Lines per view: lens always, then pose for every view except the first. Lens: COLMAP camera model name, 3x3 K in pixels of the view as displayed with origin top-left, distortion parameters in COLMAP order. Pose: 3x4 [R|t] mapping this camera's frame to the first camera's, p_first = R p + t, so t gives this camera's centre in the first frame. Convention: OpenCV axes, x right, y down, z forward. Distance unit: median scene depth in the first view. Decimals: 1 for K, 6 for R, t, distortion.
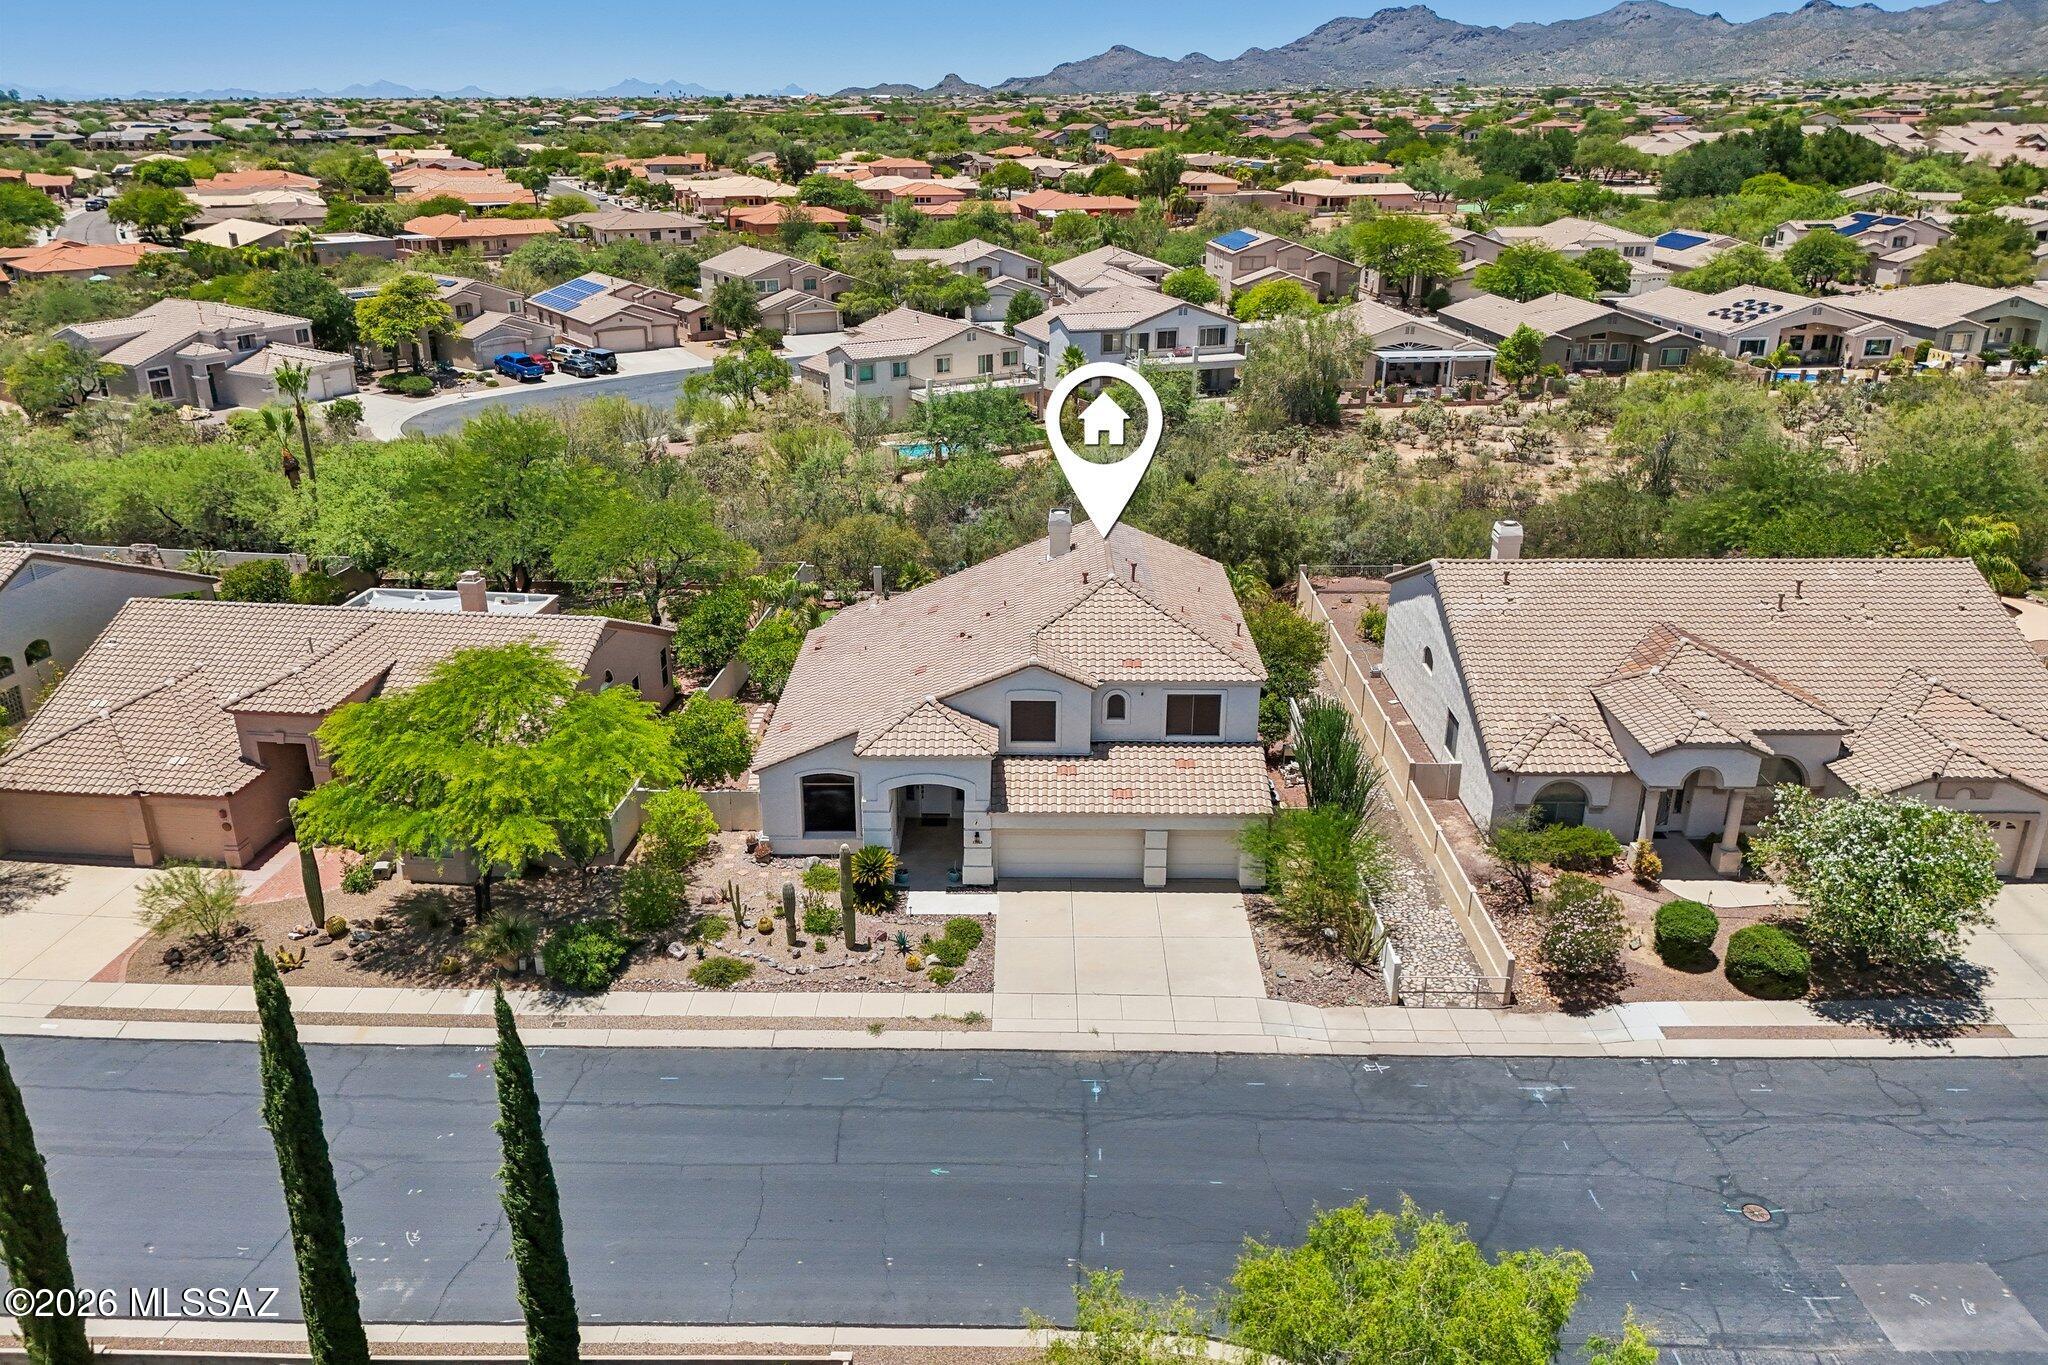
lens RADIAL K [[1502.5, 0, 1024.0], [0, 1502.5, 682.5], [0, 0, 1]] dist [0.079961, -0.094178]
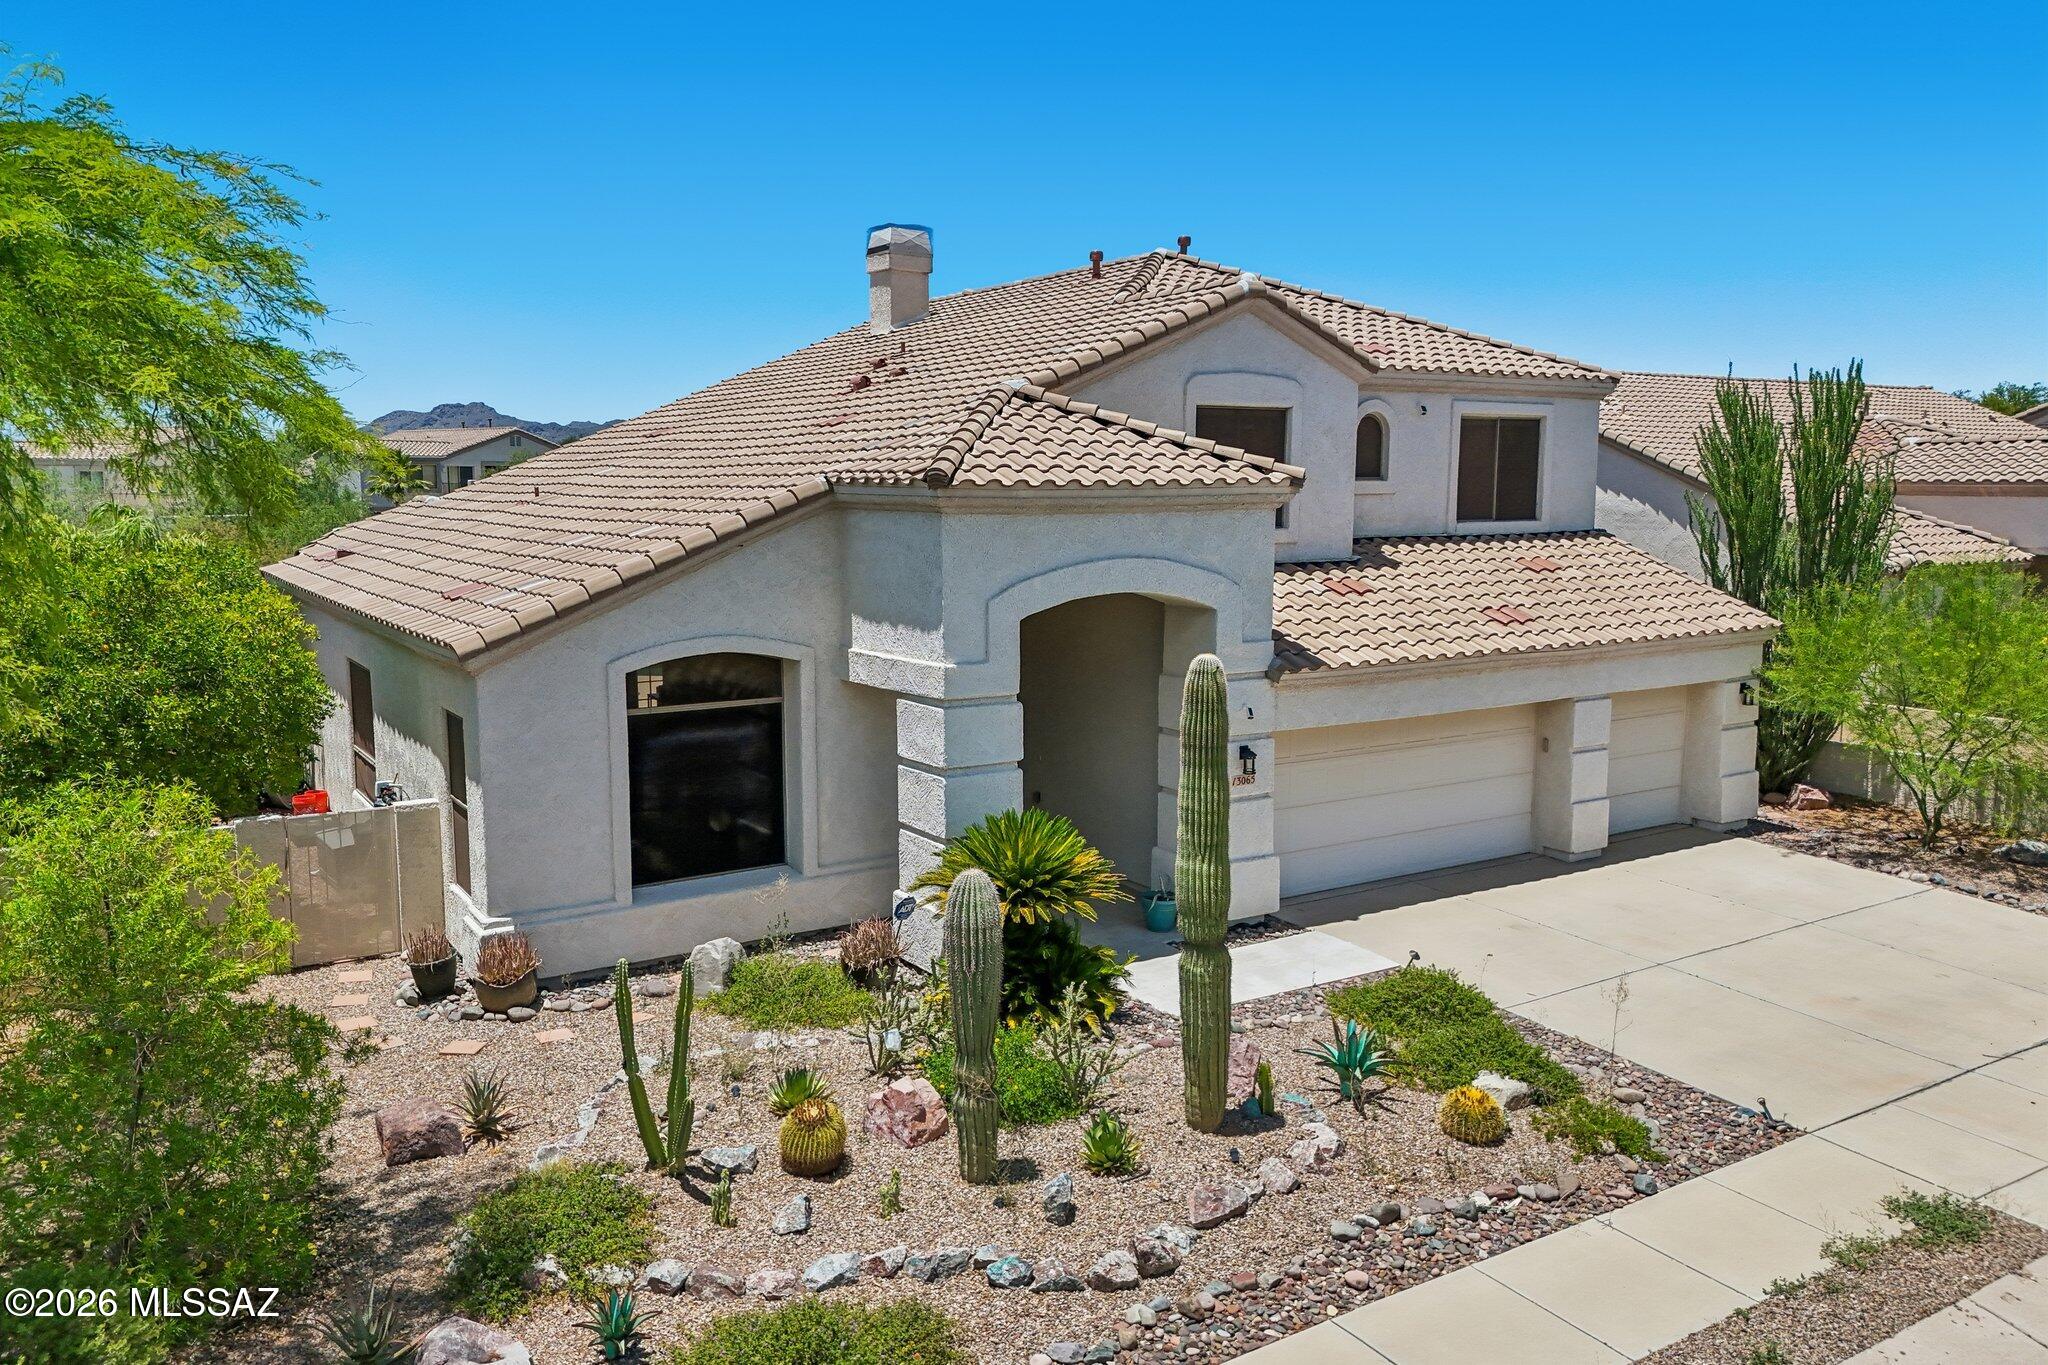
lens RADIAL K [[1502.5, 0, 1024.0], [0, 1502.5, 682.5], [0, 0, 1]] dist [0.079961, -0.094178]
pose [[0.842014, -0.072912, 0.534506, -0.244782], [0.200552, 0.962117, -0.184689, 0.136084], [-0.500791, 0.262707, 0.824738, 0.741292]]
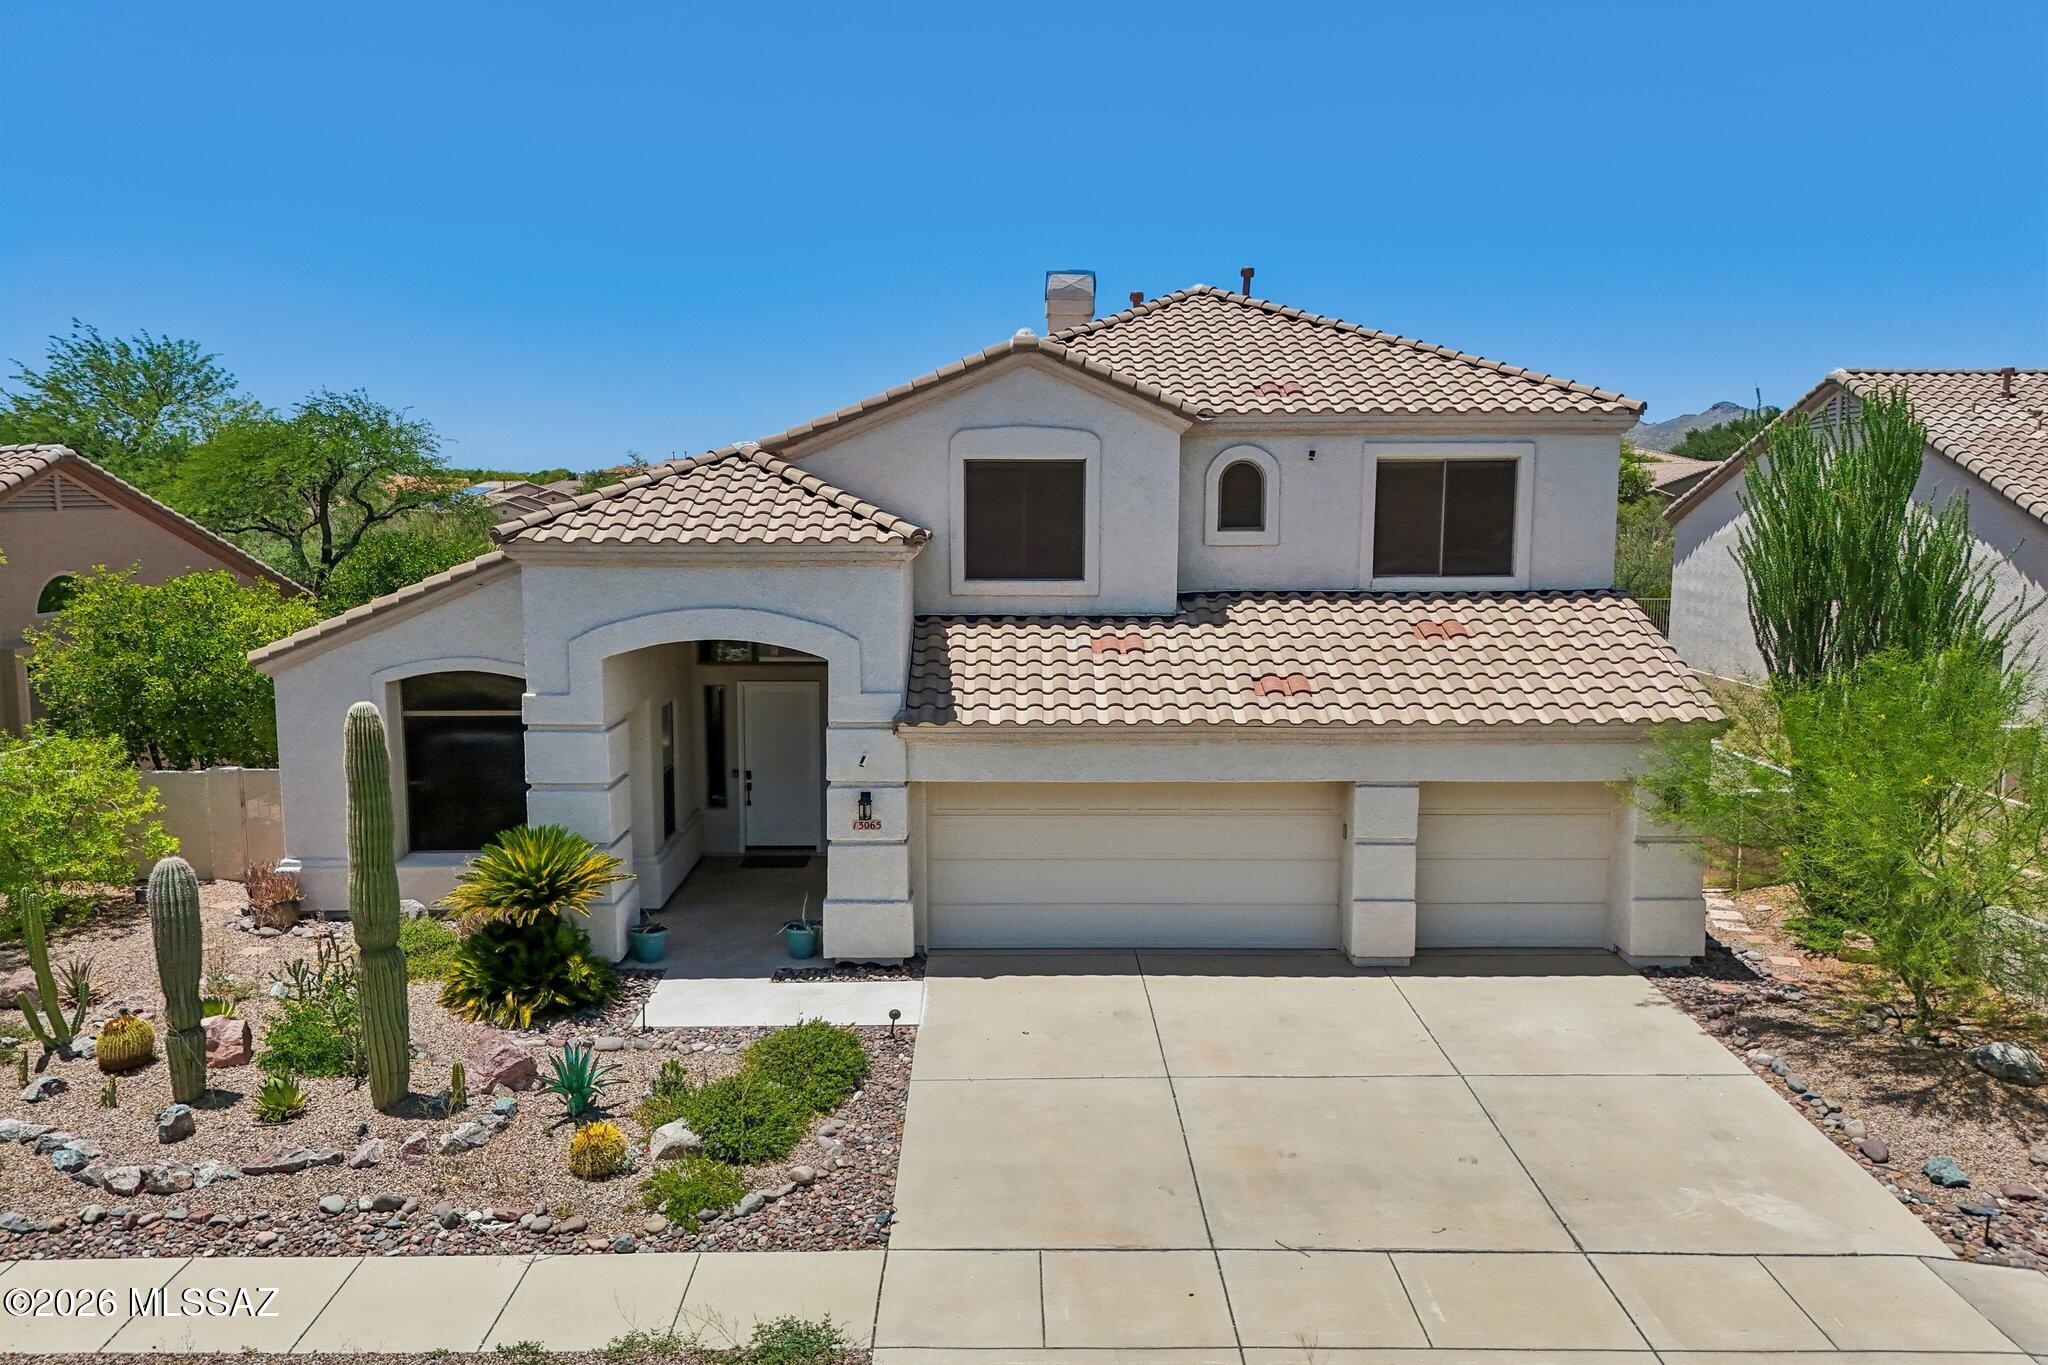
lens RADIAL K [[1502.5, 0, 1024.0], [0, 1502.5, 682.5], [0, 0, 1]] dist [0.079961, -0.094178]
pose [[0.999760, -0.003599, 0.021606, -0.002353], [0.008783, 0.969500, -0.244934, 0.158064], [-0.020065, 0.245065, 0.969299, 0.654352]]
